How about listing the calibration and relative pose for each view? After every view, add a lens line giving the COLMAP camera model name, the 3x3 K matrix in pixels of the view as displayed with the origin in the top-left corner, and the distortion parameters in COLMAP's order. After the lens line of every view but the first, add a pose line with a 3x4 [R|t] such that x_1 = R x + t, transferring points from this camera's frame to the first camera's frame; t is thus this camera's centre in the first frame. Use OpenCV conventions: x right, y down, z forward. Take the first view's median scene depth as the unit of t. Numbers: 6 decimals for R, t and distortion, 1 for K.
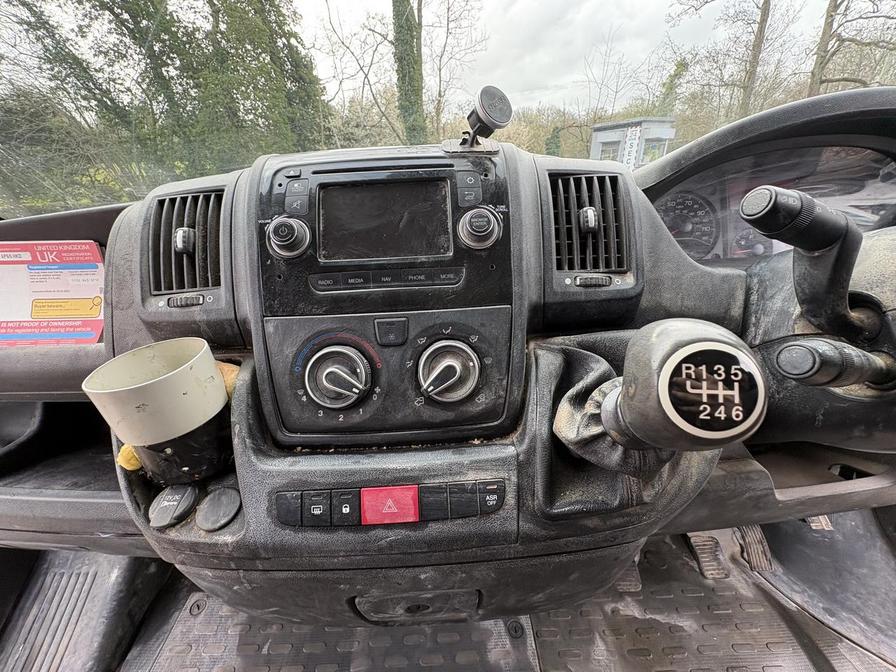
lens RADIAL K [[355.5, 0, 451.6], [0, 355.5, 338.6], [0, 0, 1]] dist [-0.000049, 0.000200]
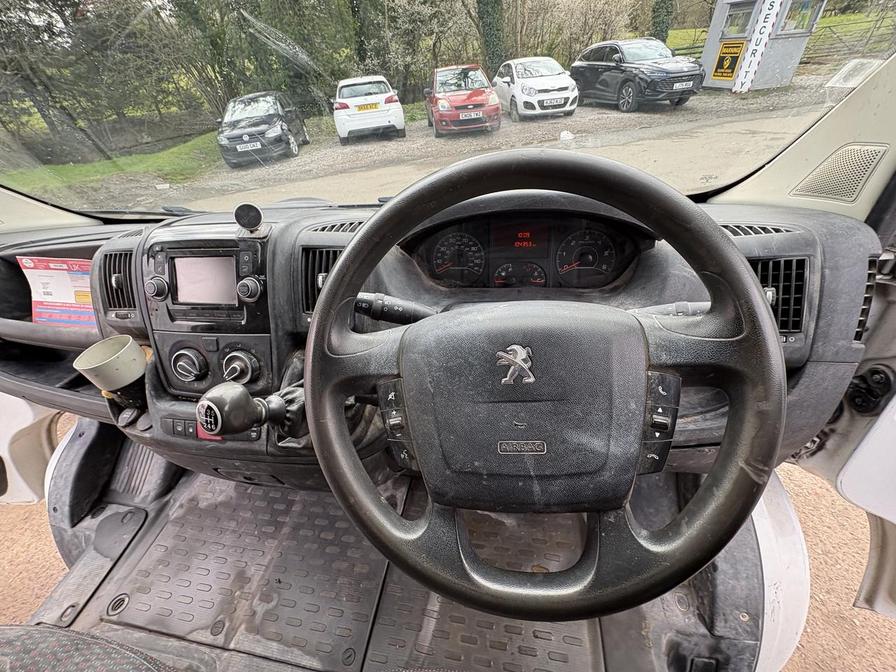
lens RADIAL K [[355.5, 0, 454.5], [0, 355.5, 337.3], [0, 0, 1]] dist [-0.000049, 0.000200]
pose [[0.981053, 0.082151, -0.175459, 1.233487], [-0.038285, 0.969995, 0.240093, -0.484431], [0.189918, -0.228827, 0.954762, -0.452360]]
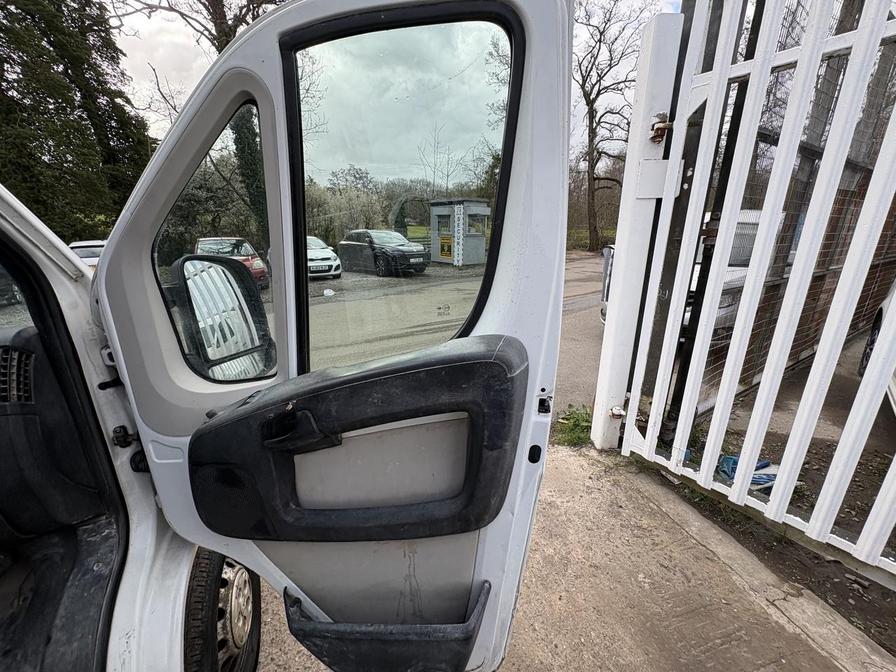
lens RADIAL K [[355.5, 0, 451.9], [0, 355.5, 335.6], [0, 0, 1]] dist [-0.000049, 0.000200]
pose [[0.956903, -0.056069, 0.284942, 4.559485], [0.100021, 0.984784, -0.142115, 0.046999], [-0.272638, 0.164490, 0.947951, -1.567442]]
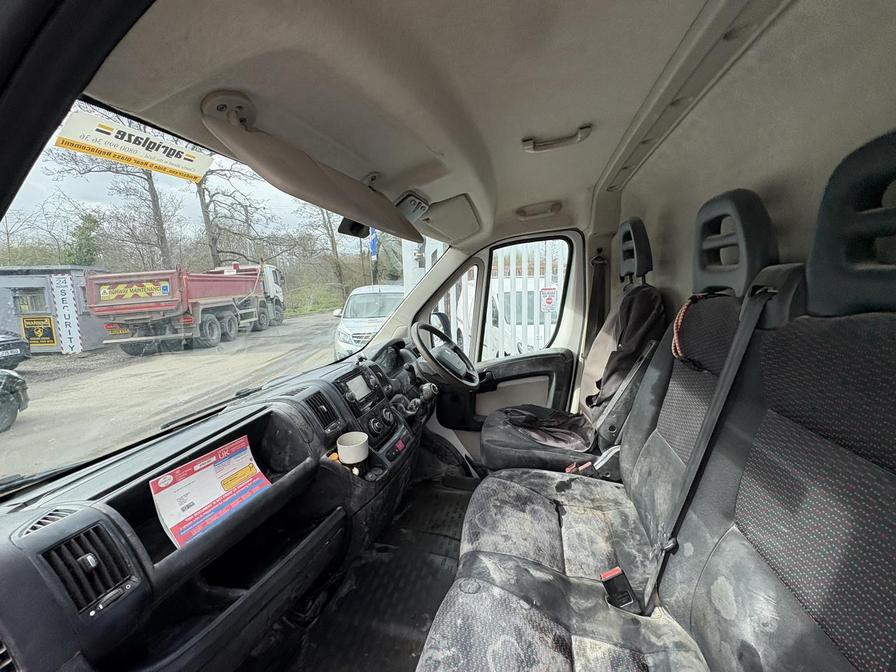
lens RADIAL K [[355.5, 0, 448.1], [0, 355.5, 334.6], [0, 0, 1]] dist [-0.000049, 0.000200]
pose [[0.271828, -0.101916, 0.956934, -3.224560], [0.436313, 0.899354, -0.028156, -0.290159], [-0.857753, 0.425176, 0.288937, -1.048596]]
